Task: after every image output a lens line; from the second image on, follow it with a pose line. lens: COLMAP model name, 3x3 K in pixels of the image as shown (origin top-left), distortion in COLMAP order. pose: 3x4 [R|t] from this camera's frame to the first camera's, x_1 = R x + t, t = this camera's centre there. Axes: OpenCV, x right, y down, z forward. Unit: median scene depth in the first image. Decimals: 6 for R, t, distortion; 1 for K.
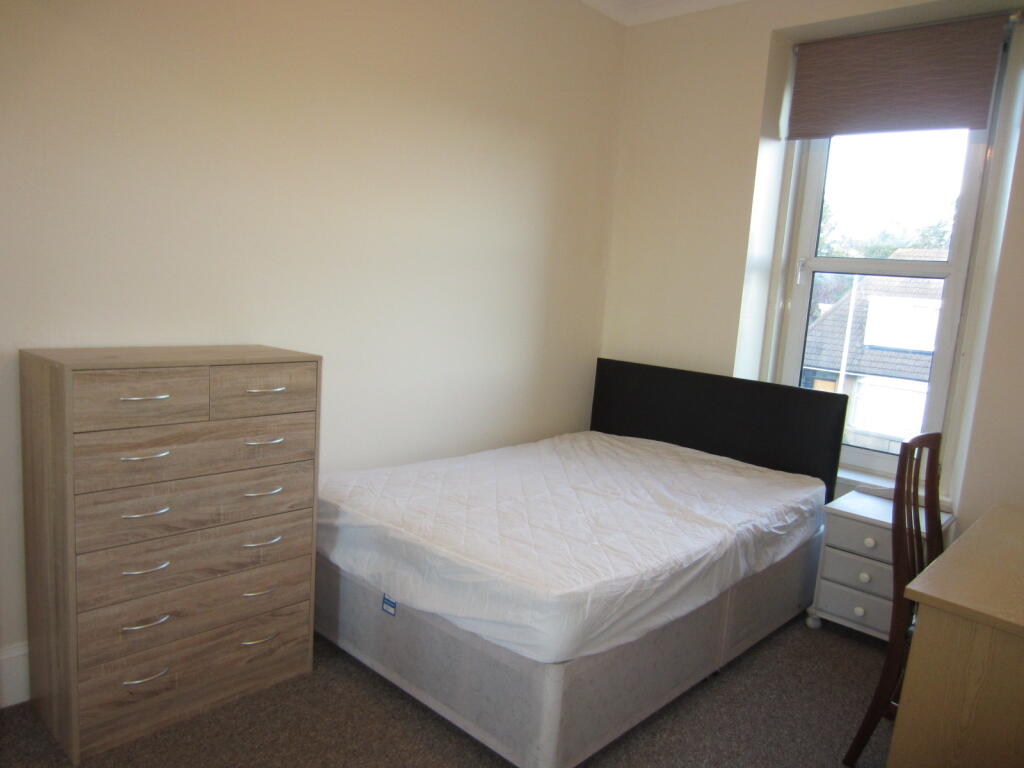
lens RADIAL K [[722.3, 0, 511.0], [0, 722.3, 386.5], [0, 0, 1]] dist [-0.043177, 0.011494]
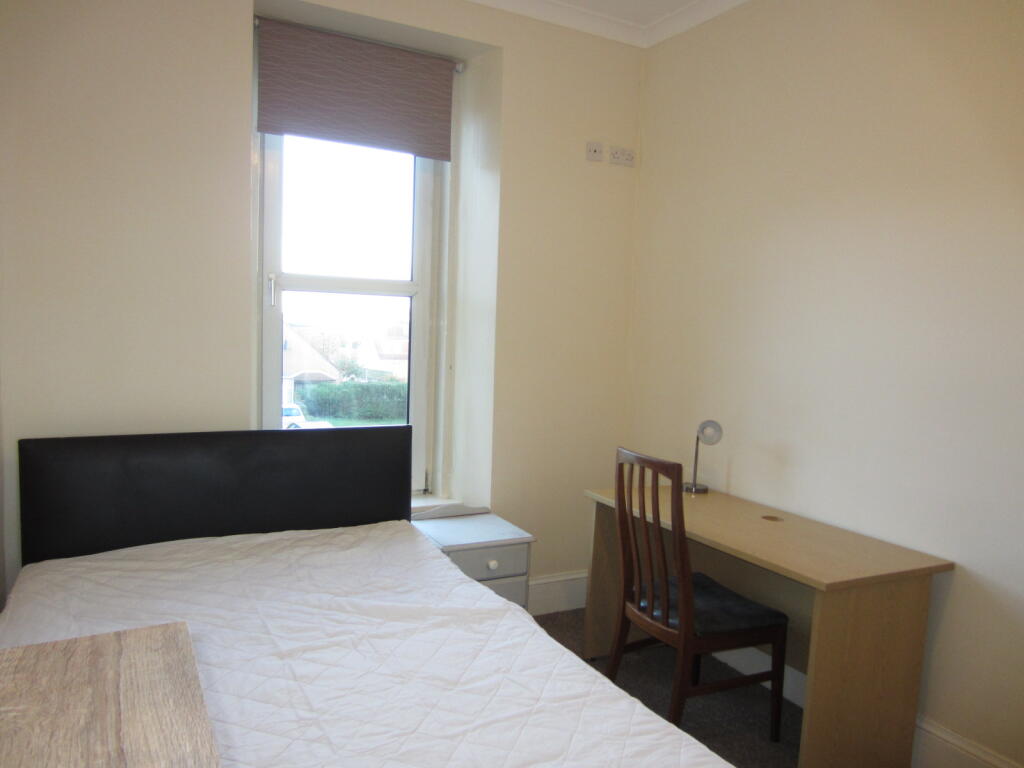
lens RADIAL K [[722.3, 0, 510.0], [0, 722.3, 379.9], [0, 0, 1]] dist [-0.043177, 0.011494]
pose [[0.348971, -0.129408, 0.928156, -0.381975], [0.129493, 0.987578, 0.089006, -0.122272], [-0.928144, 0.089129, 0.361393, 0.570709]]
